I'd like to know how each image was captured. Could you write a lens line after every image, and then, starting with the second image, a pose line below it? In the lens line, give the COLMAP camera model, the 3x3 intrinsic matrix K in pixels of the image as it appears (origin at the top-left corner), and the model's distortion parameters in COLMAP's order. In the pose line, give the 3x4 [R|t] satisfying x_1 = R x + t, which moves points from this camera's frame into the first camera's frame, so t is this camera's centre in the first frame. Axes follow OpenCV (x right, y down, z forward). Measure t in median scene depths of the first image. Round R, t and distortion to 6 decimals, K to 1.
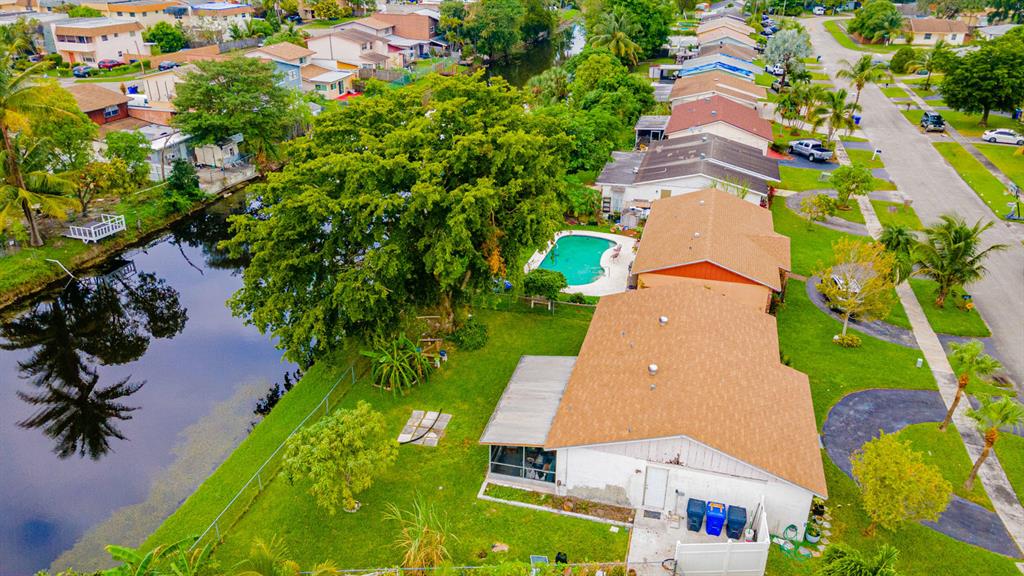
lens RADIAL K [[756.2, 0, 511.9], [0, 756.2, 287.4], [0, 0, 1]] dist [0.039271, 0.003498]
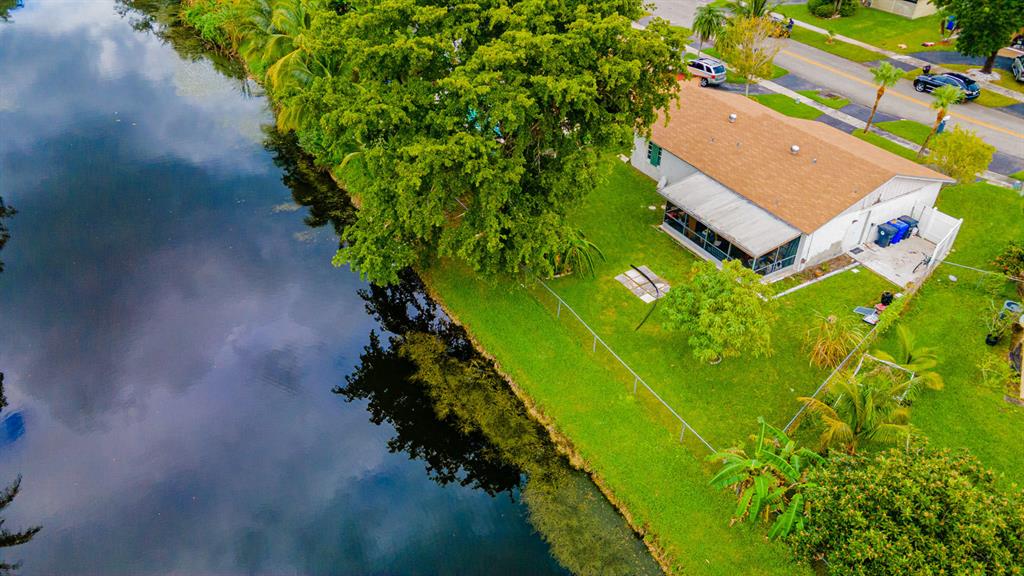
lens RADIAL K [[756.2, 0, 513.1], [0, 756.2, 288.6], [0, 0, 1]] dist [0.039271, 0.003498]
pose [[0.713202, -0.417919, 0.562749, -0.962033], [0.312709, 0.908208, 0.278158, -0.176186], [-0.627341, -0.022406, 0.778423, 0.366285]]
